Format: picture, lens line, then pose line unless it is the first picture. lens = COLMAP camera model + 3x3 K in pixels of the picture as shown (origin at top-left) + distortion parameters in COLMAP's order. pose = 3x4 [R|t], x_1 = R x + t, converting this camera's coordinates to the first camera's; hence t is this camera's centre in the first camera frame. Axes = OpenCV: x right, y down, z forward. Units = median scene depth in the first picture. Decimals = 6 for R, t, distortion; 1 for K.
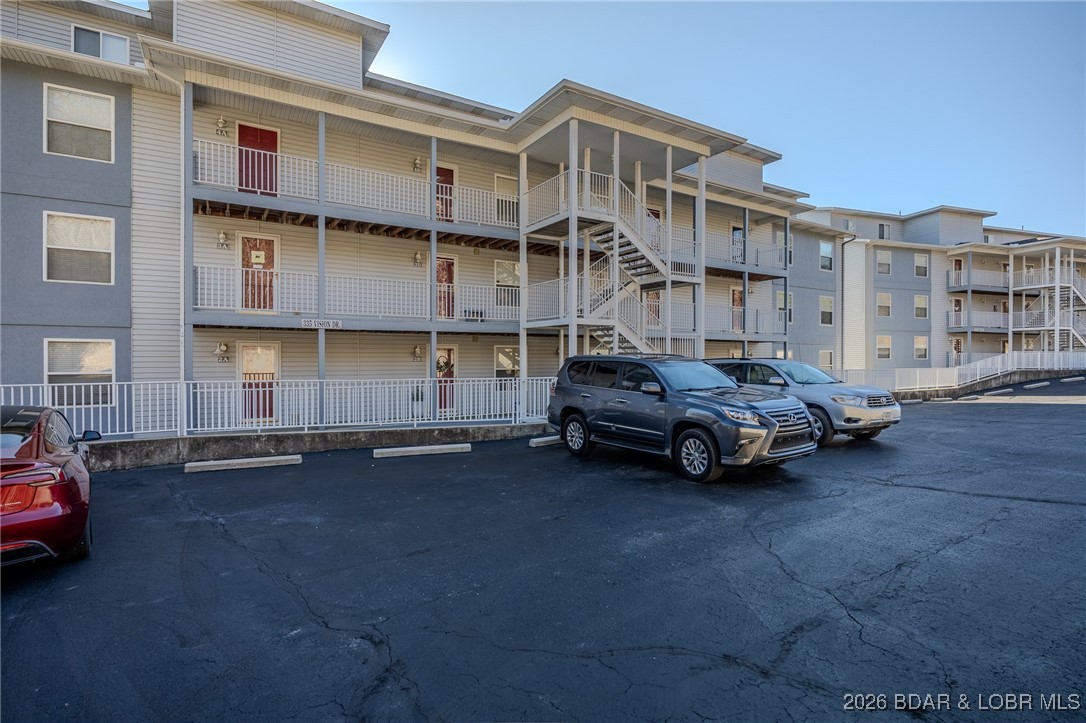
lens RADIAL K [[537.6, 0, 543.0], [0, 537.6, 361.5], [0, 0, 1]] dist [0.001292, 0.000064]
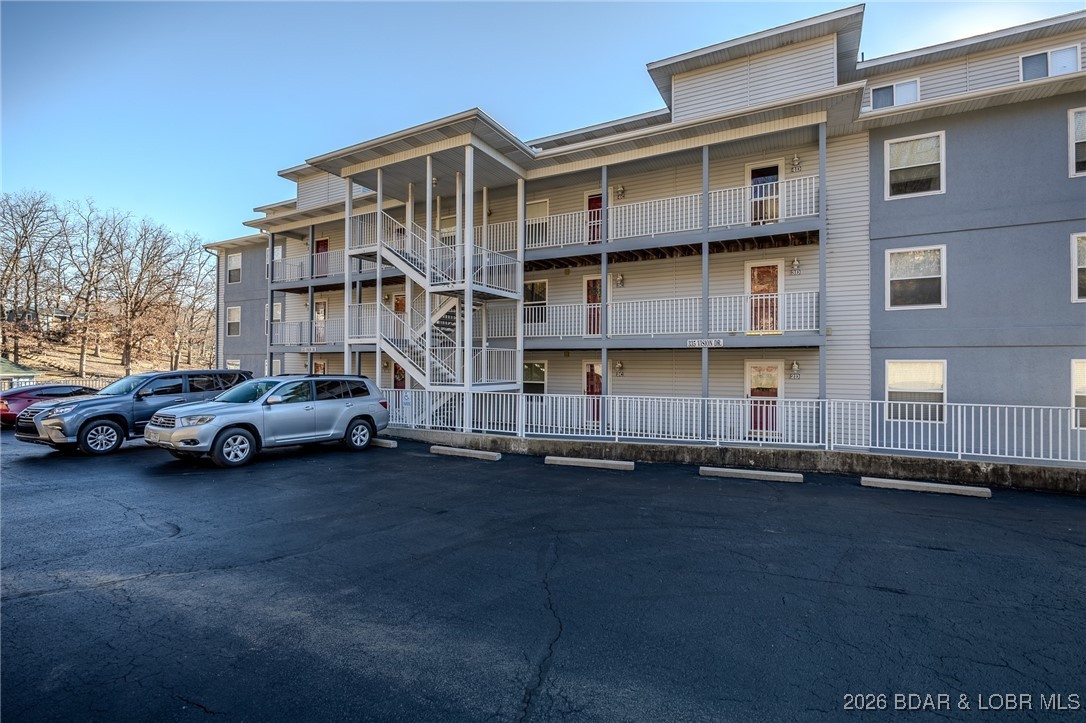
lens RADIAL K [[519.5, 0, 543.0], [0, 519.5, 361.5], [0, 0, 1]] dist [-0.001509, 0.000069]
pose [[0.491605, -0.013595, -0.870712, 0.418454], [-0.015414, 0.999586, -0.024311, -0.002489], [0.870682, 0.025373, 0.491192, 0.264324]]
